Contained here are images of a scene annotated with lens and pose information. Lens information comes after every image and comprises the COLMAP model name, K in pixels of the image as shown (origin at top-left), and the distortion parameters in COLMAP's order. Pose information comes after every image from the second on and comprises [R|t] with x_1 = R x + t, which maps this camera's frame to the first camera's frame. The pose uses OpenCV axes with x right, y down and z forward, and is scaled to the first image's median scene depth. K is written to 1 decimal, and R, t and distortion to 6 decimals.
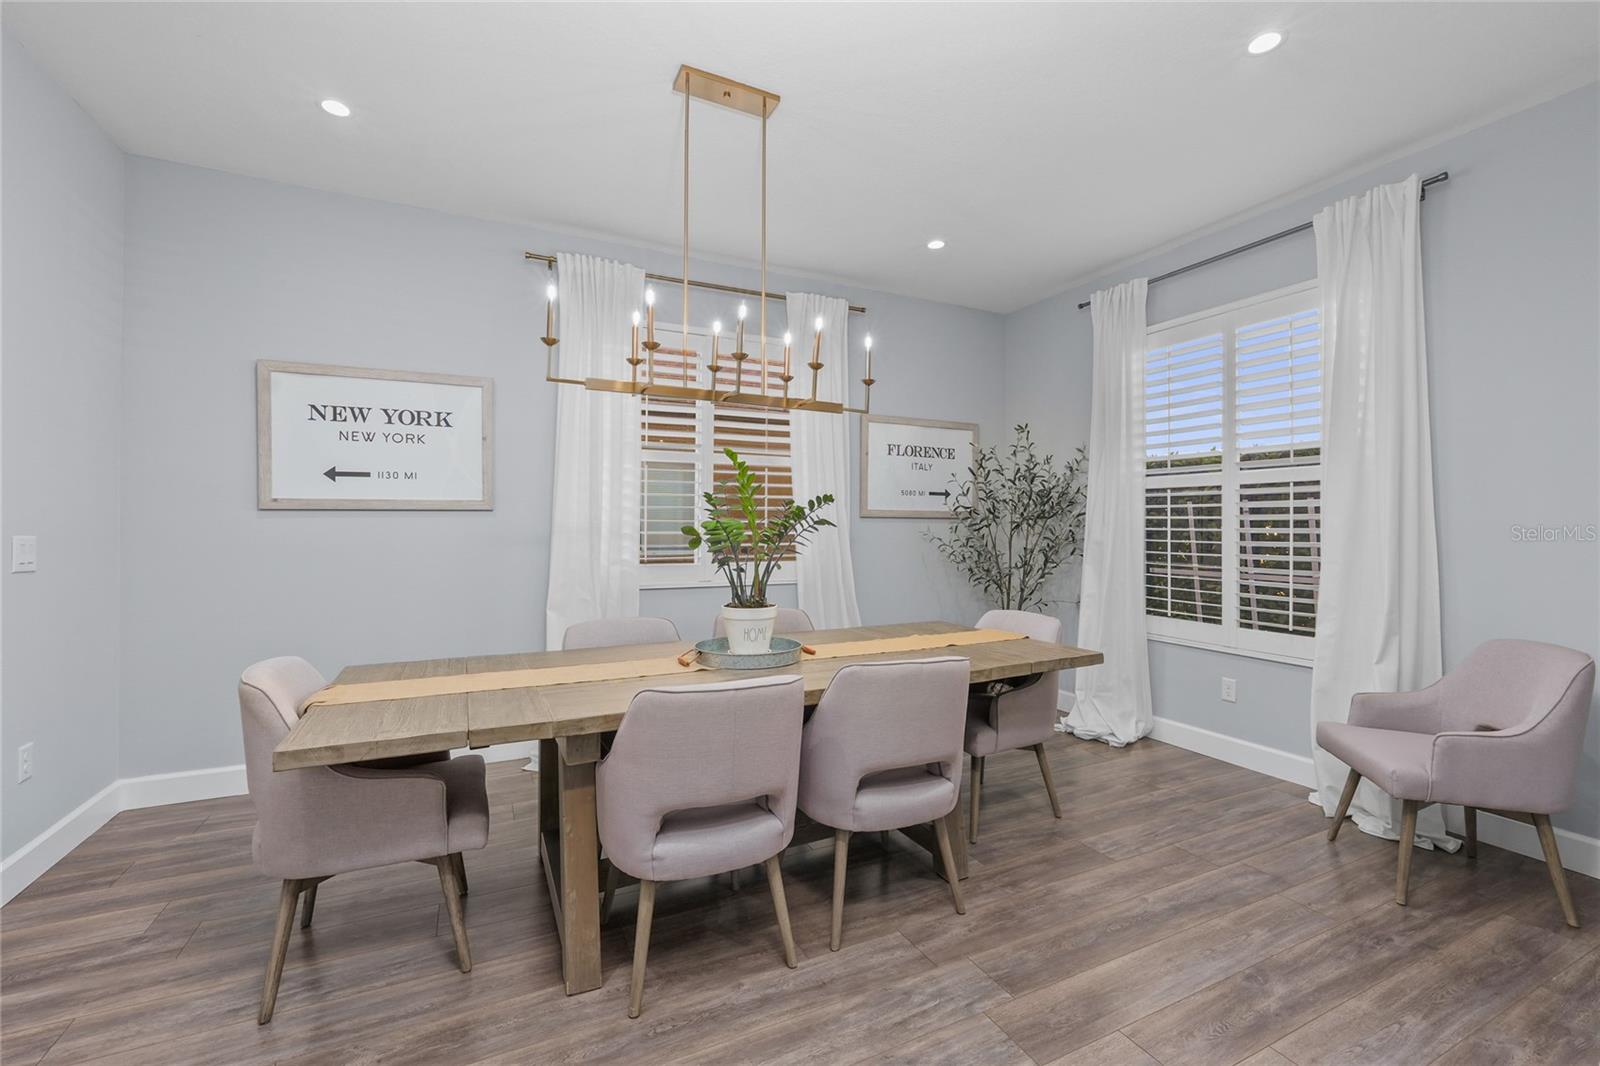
lens RADIAL K [[667.4, 0, 794.0], [0, 667.4, 532.5], [0, 0, 1]] dist [-0.008495, 0.002055]
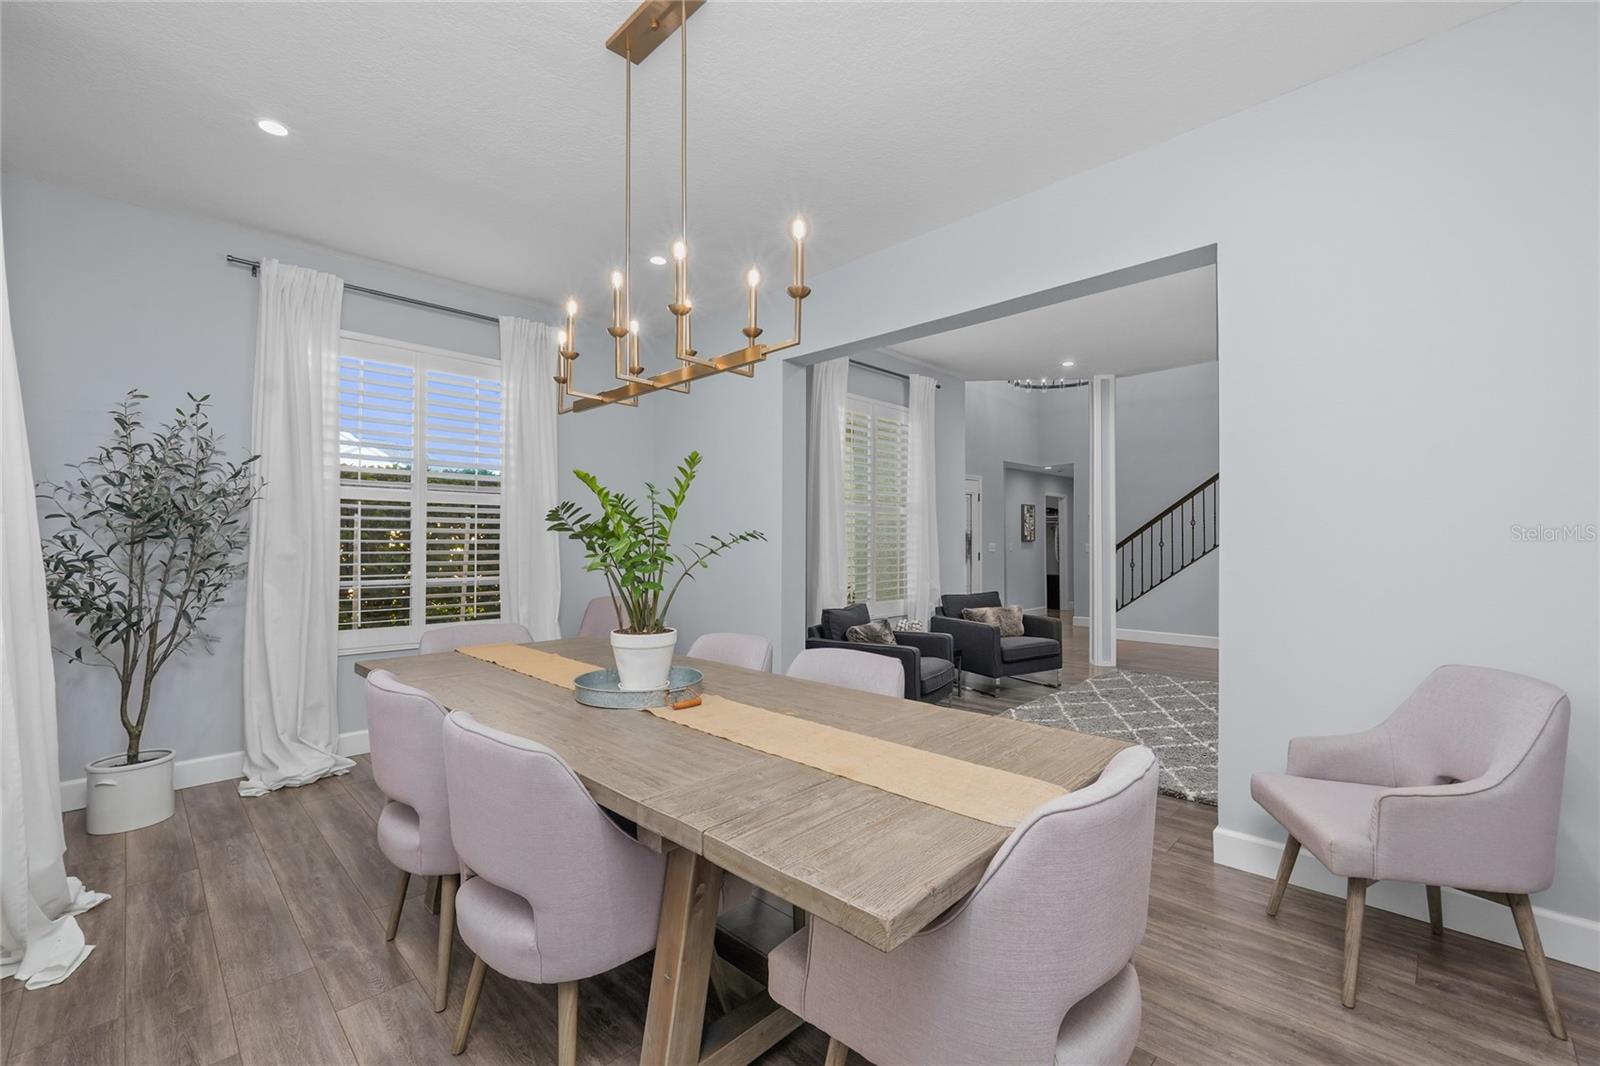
lens RADIAL K [[667.4, 0, 793.5], [0, 667.4, 534.4], [0, 0, 1]] dist [-0.008495, 0.002055]
pose [[-0.340778, -0.017748, 0.939976, -0.592766], [-0.012378, 0.999820, 0.014390, -0.036760], [-0.940062, -0.006731, -0.340936, 0.720039]]
